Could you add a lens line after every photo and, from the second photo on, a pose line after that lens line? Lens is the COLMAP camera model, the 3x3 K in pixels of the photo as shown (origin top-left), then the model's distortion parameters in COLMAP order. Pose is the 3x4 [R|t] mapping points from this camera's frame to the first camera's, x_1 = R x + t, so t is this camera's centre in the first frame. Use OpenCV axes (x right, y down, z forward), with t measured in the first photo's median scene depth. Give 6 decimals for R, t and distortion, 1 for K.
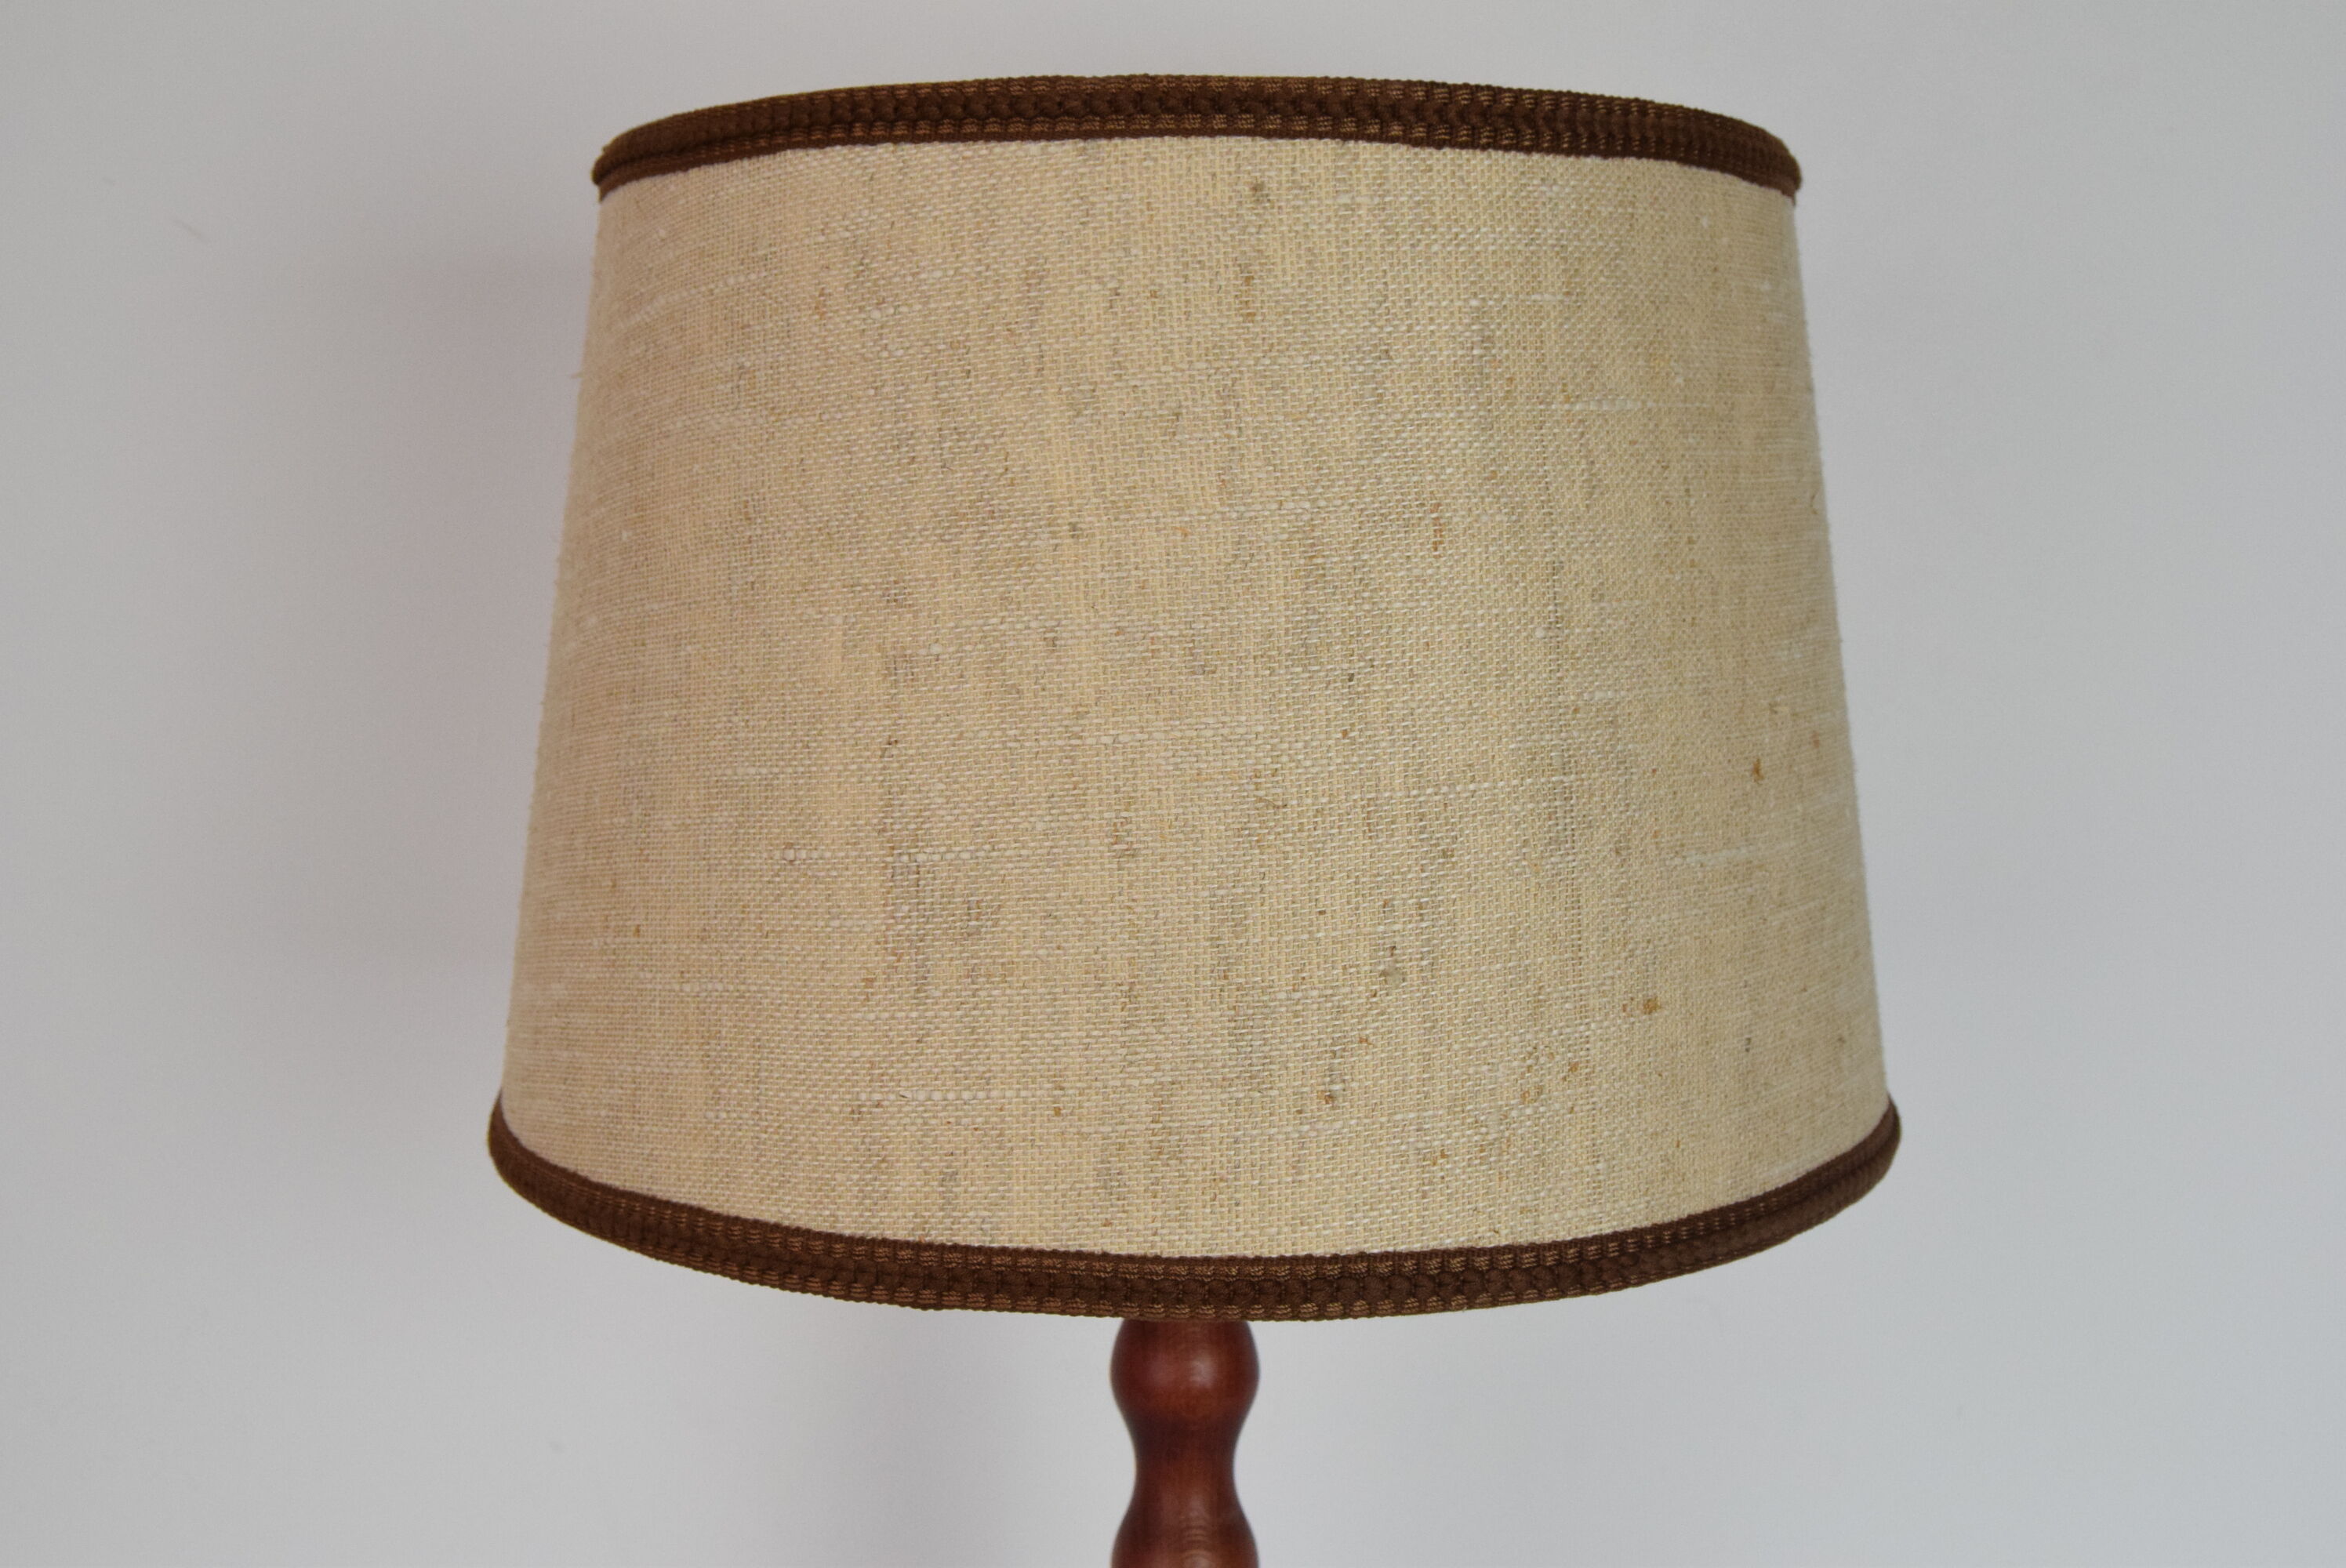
lens RADIAL K [[2618.1, 0, 1173.0], [0, 2618.1, 784.0], [0, 0, 1]] dist [-0.070787, -0.003605]
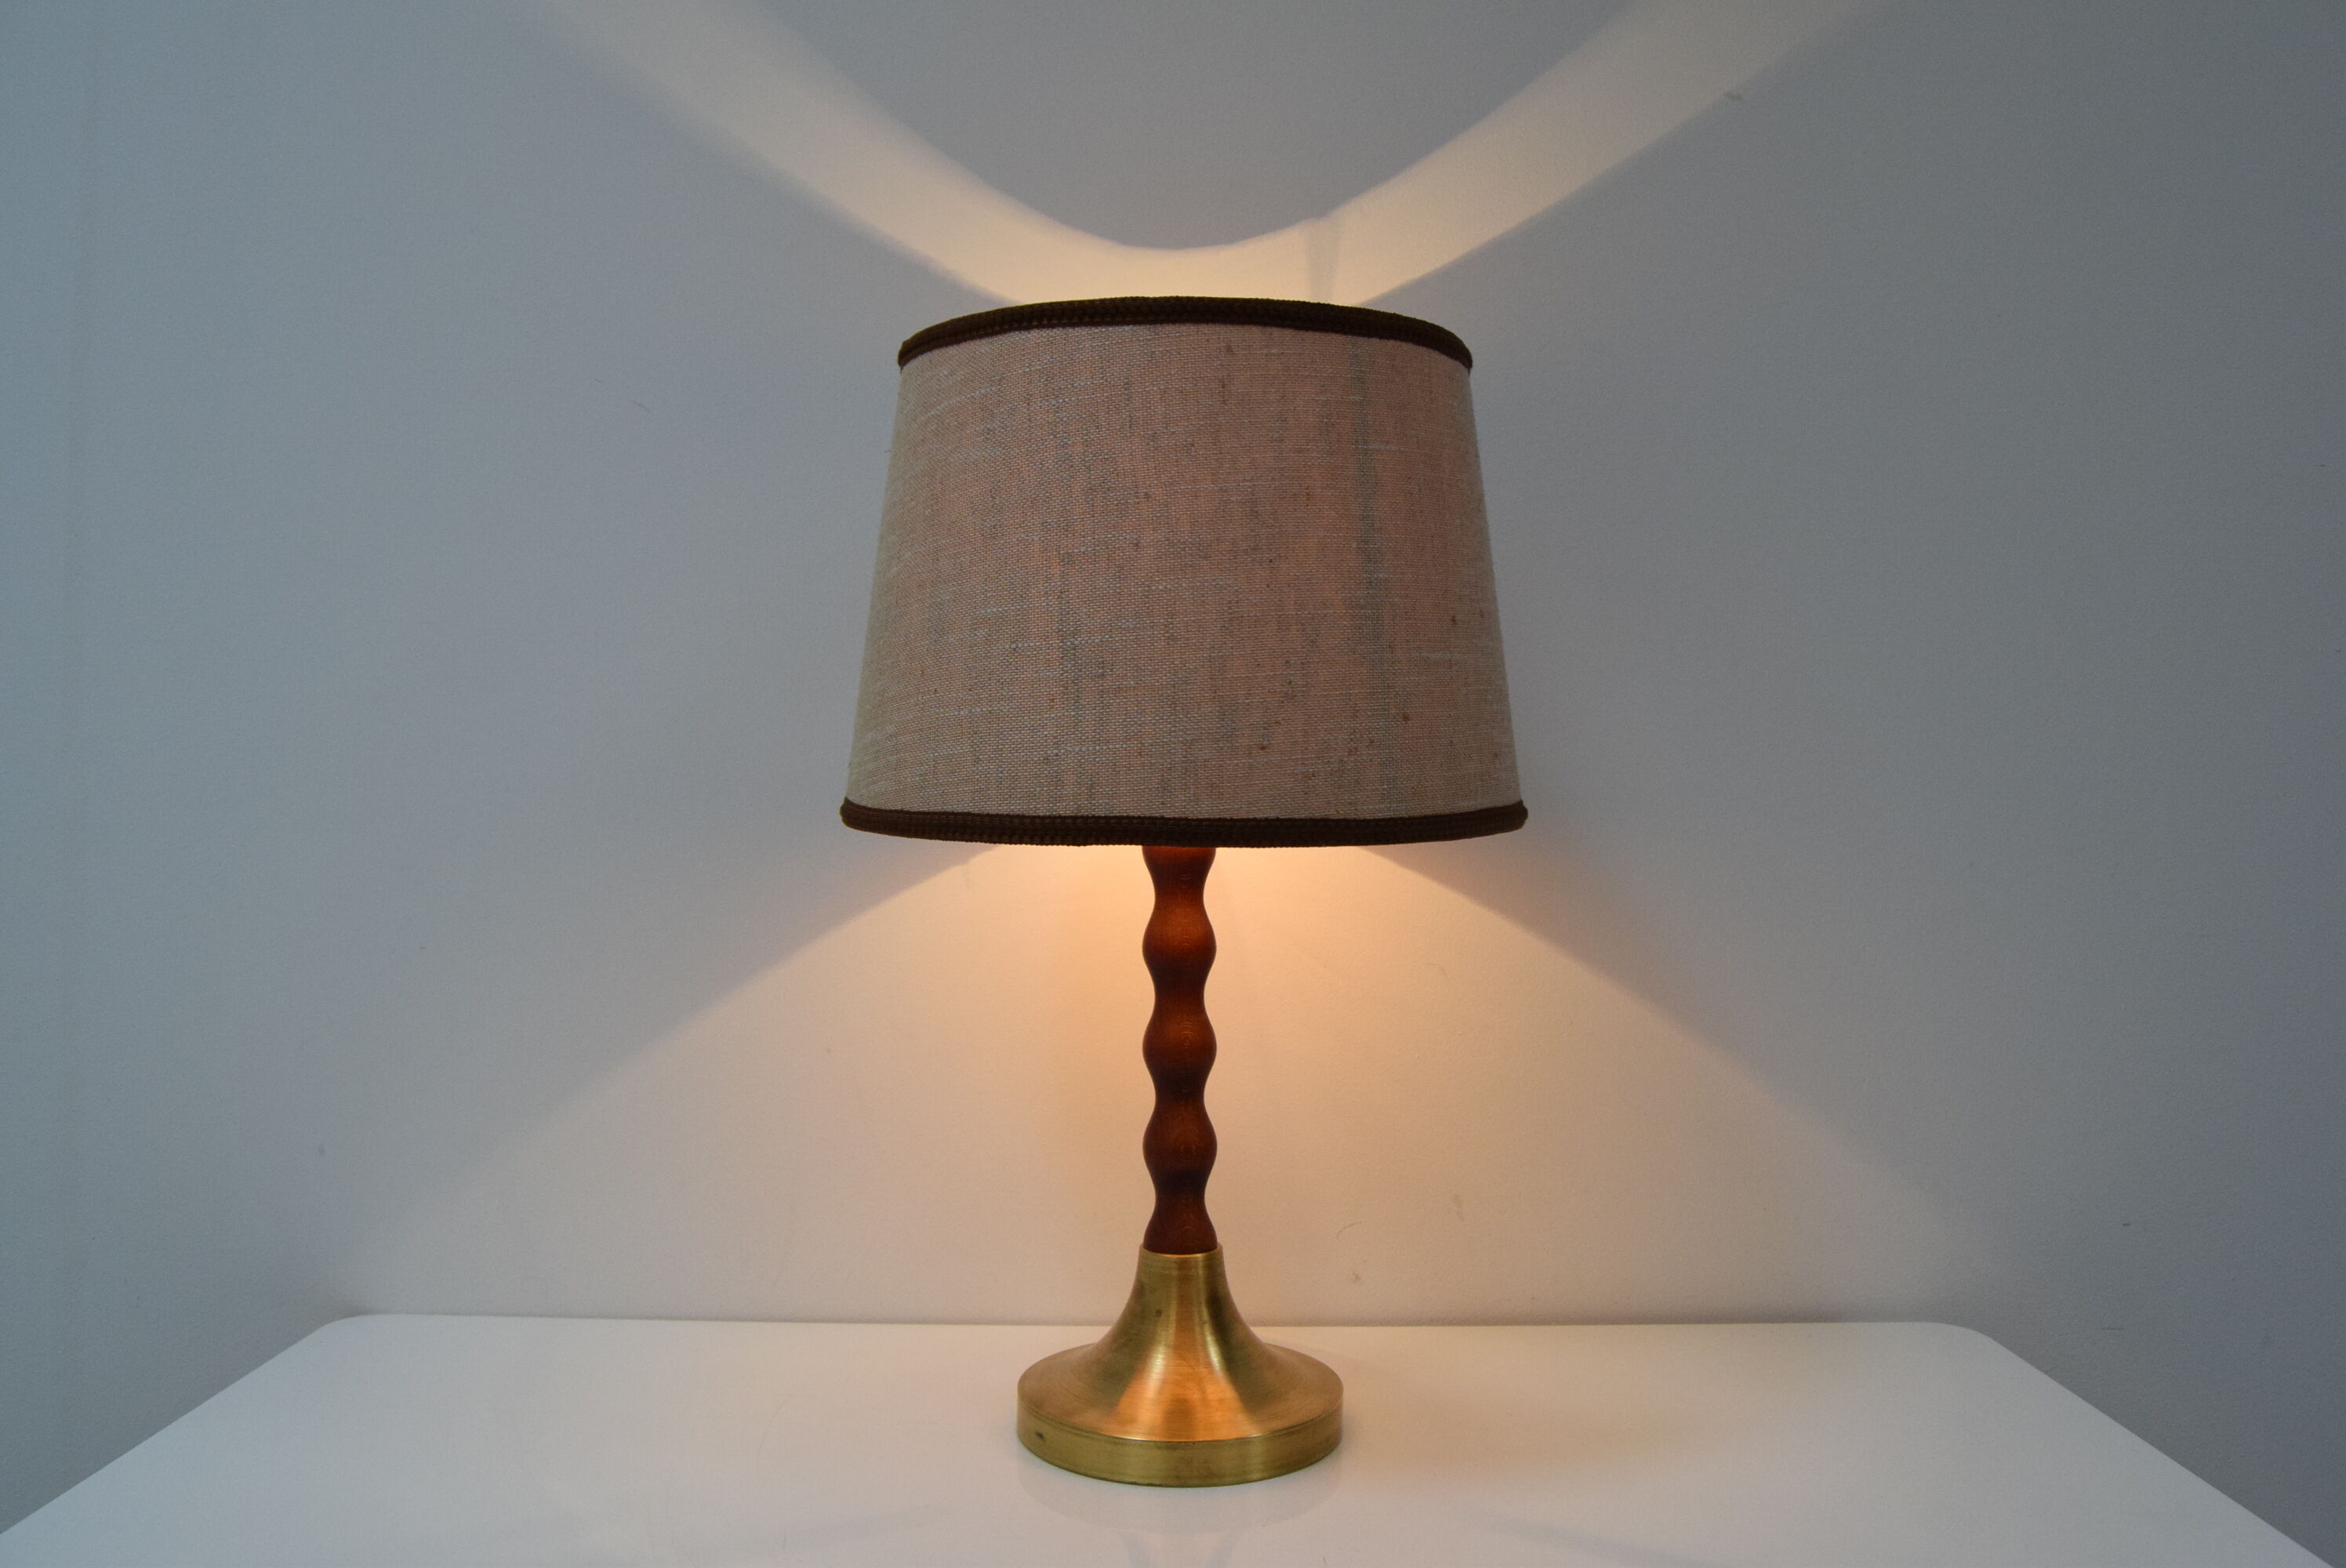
lens RADIAL K [[1810.7, 0, 1173.0], [0, 1810.7, 784.0], [0, 0, 1]] dist [-0.126252, 0.073912]
pose [[0.998750, -0.001860, 0.049954, -0.091372], [0.004662, 0.998418, -0.056034, 0.232187], [-0.049771, 0.056197, 0.997178, -0.516476]]
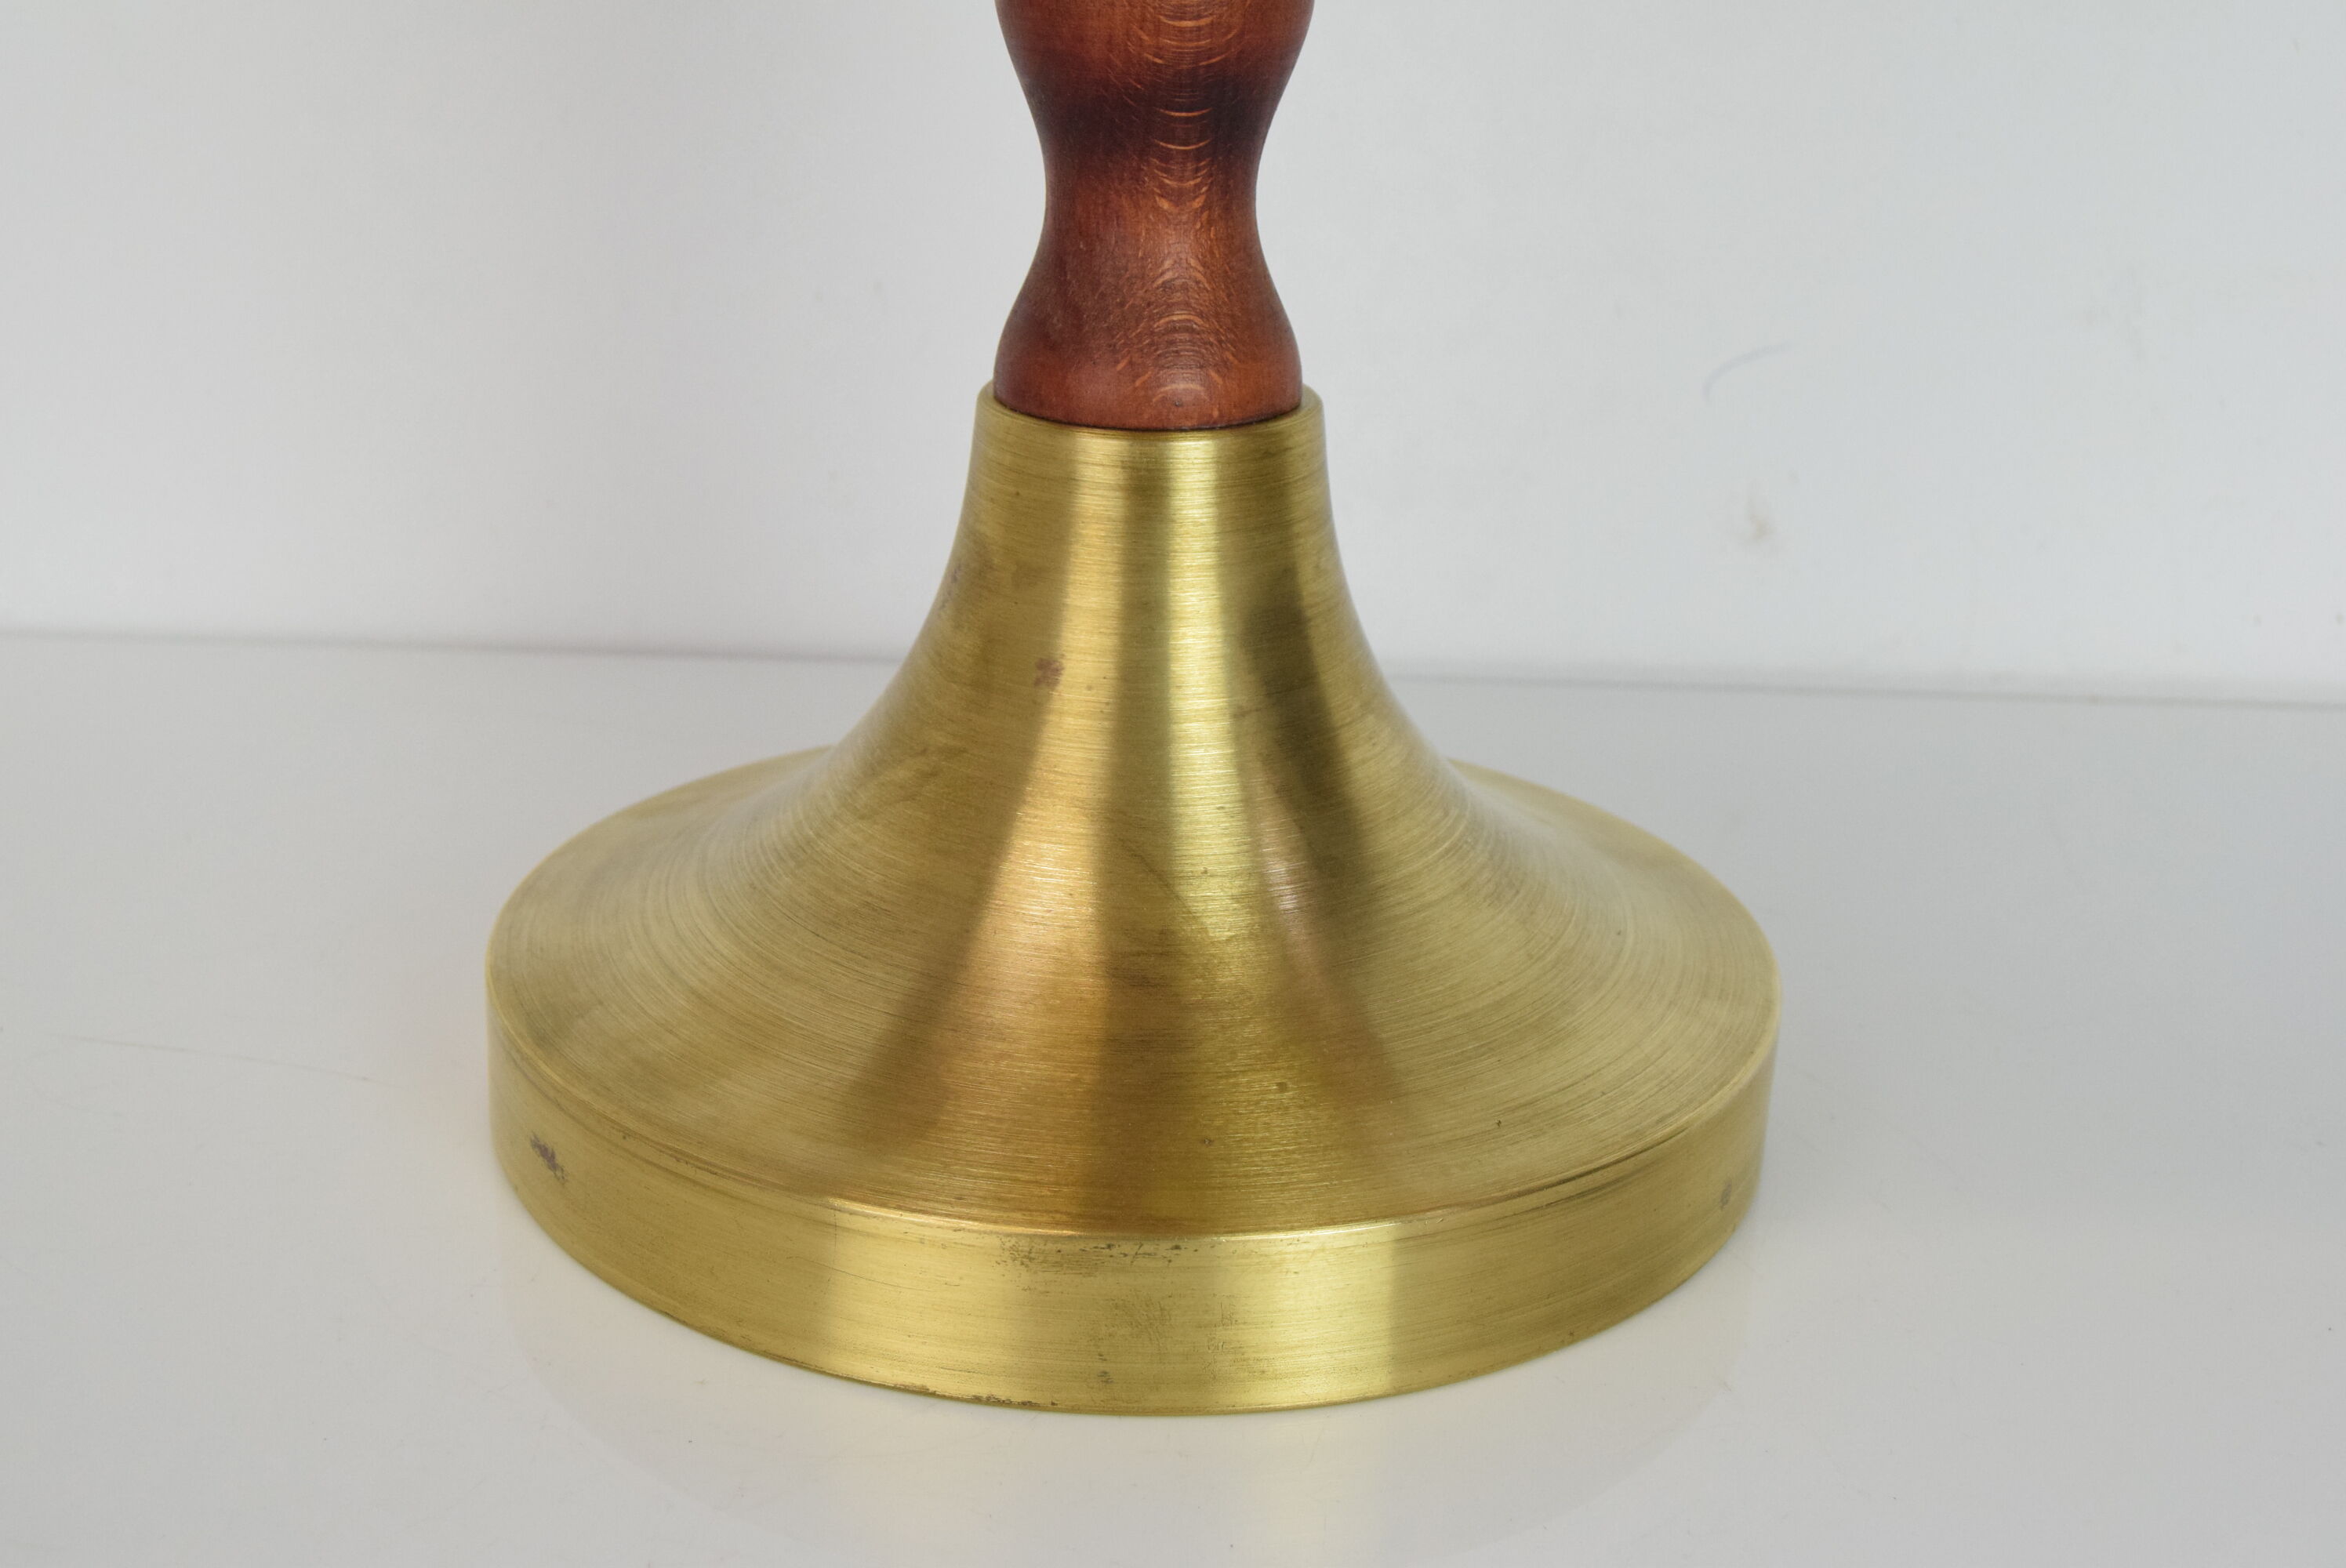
lens RADIAL K [[3276.3, 0, 1173.0], [0, 3276.3, 784.0], [0, 0, 1]] dist [-0.001931, -0.006660]
pose [[0.999086, 0.006411, 0.042261, -0.021006], [-0.018833, 0.953572, 0.300575, 0.447600], [-0.038372, -0.301096, 0.952821, 0.533372]]
